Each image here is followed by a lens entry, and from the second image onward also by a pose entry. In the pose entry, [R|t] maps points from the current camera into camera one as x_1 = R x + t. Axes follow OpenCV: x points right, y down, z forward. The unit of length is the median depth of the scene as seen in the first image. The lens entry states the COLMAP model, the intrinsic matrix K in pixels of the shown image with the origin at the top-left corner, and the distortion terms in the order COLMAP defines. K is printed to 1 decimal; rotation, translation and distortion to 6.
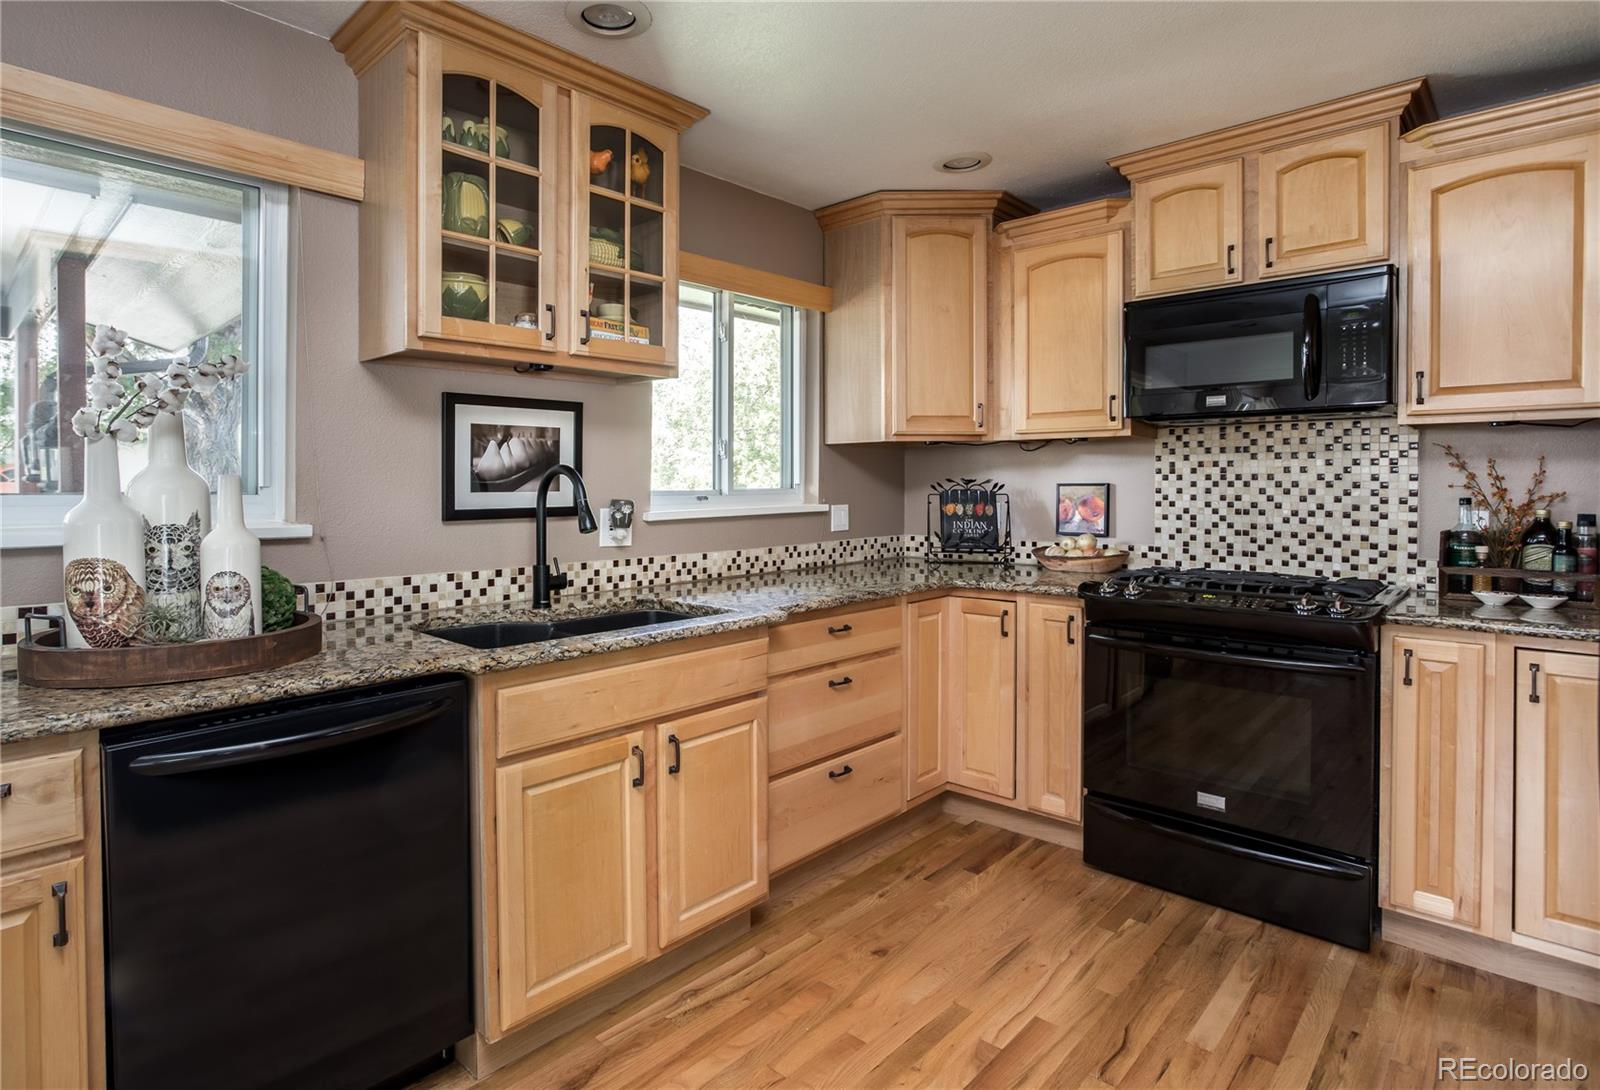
lens RADIAL K [[822.4, 0, 756.4], [0, 822.4, 492.0], [0, 0, 1]] dist [-0.030514, 0.013401]
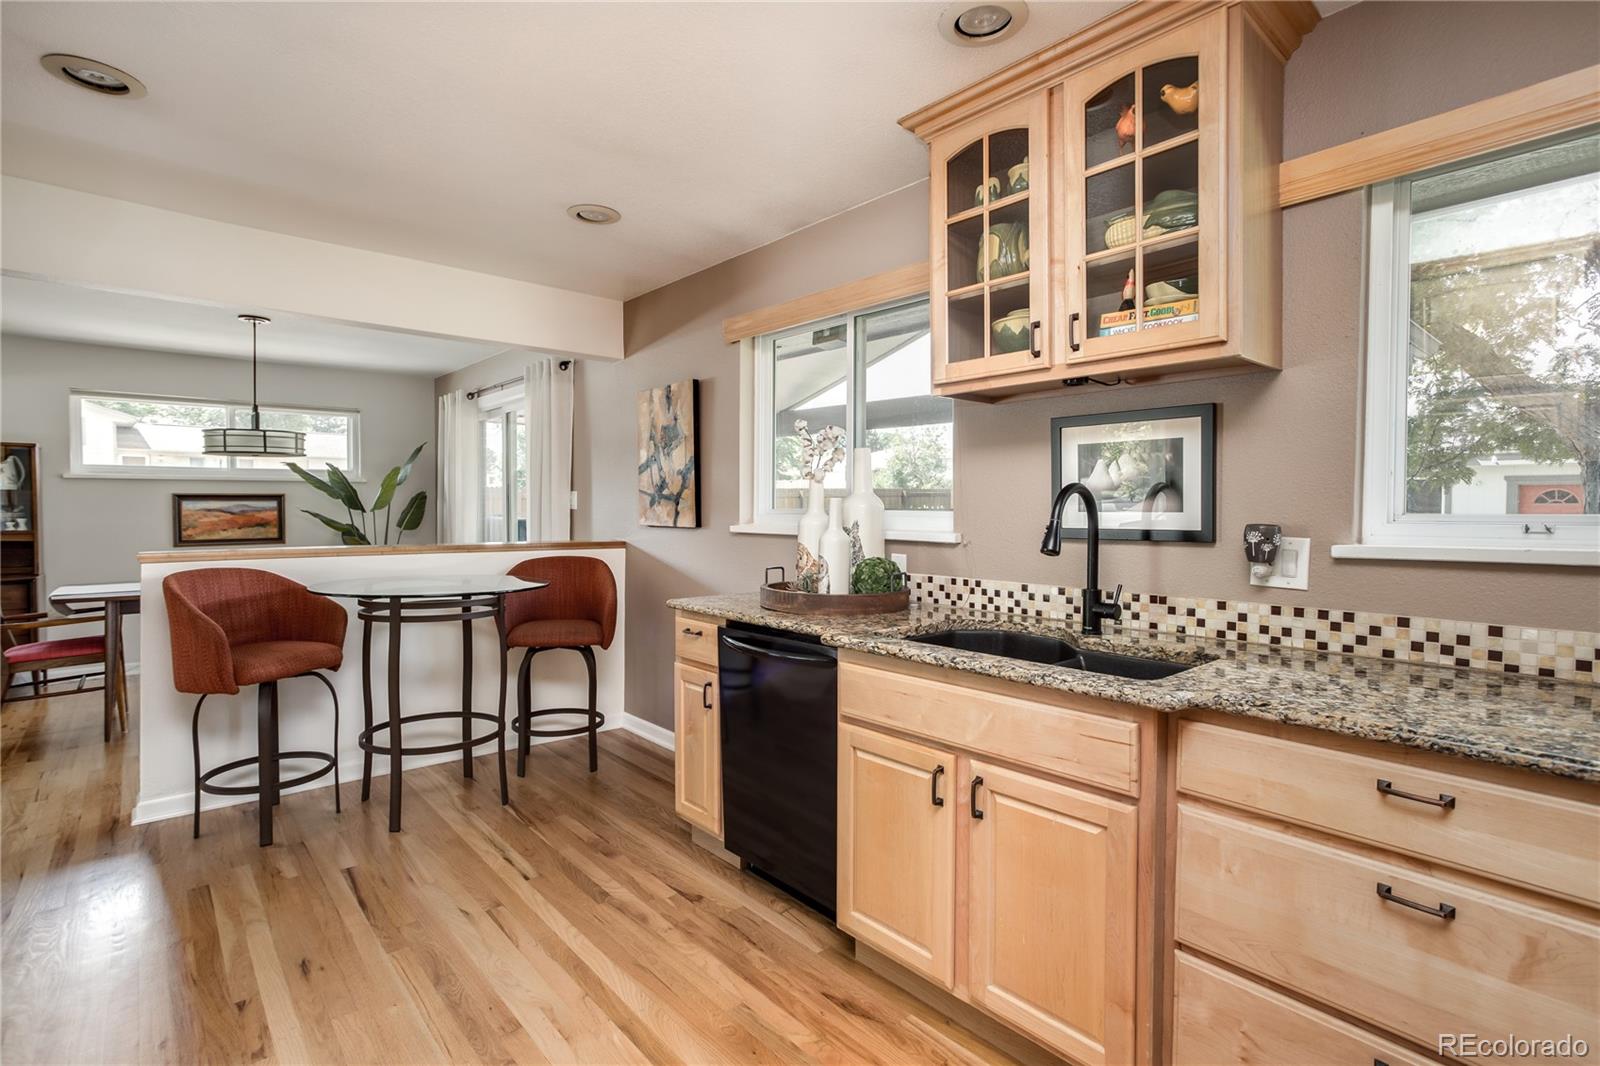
lens RADIAL K [[777.7, 0, 800.2], [0, 777.7, 522.1], [0, 0, 1]] dist [-0.024696, 0.008756]
pose [[-0.078946, 0.020985, -0.996658, 0.573623], [-0.011572, 0.999692, 0.021965, -0.003175], [0.996812, 0.013267, -0.078679, 0.645739]]
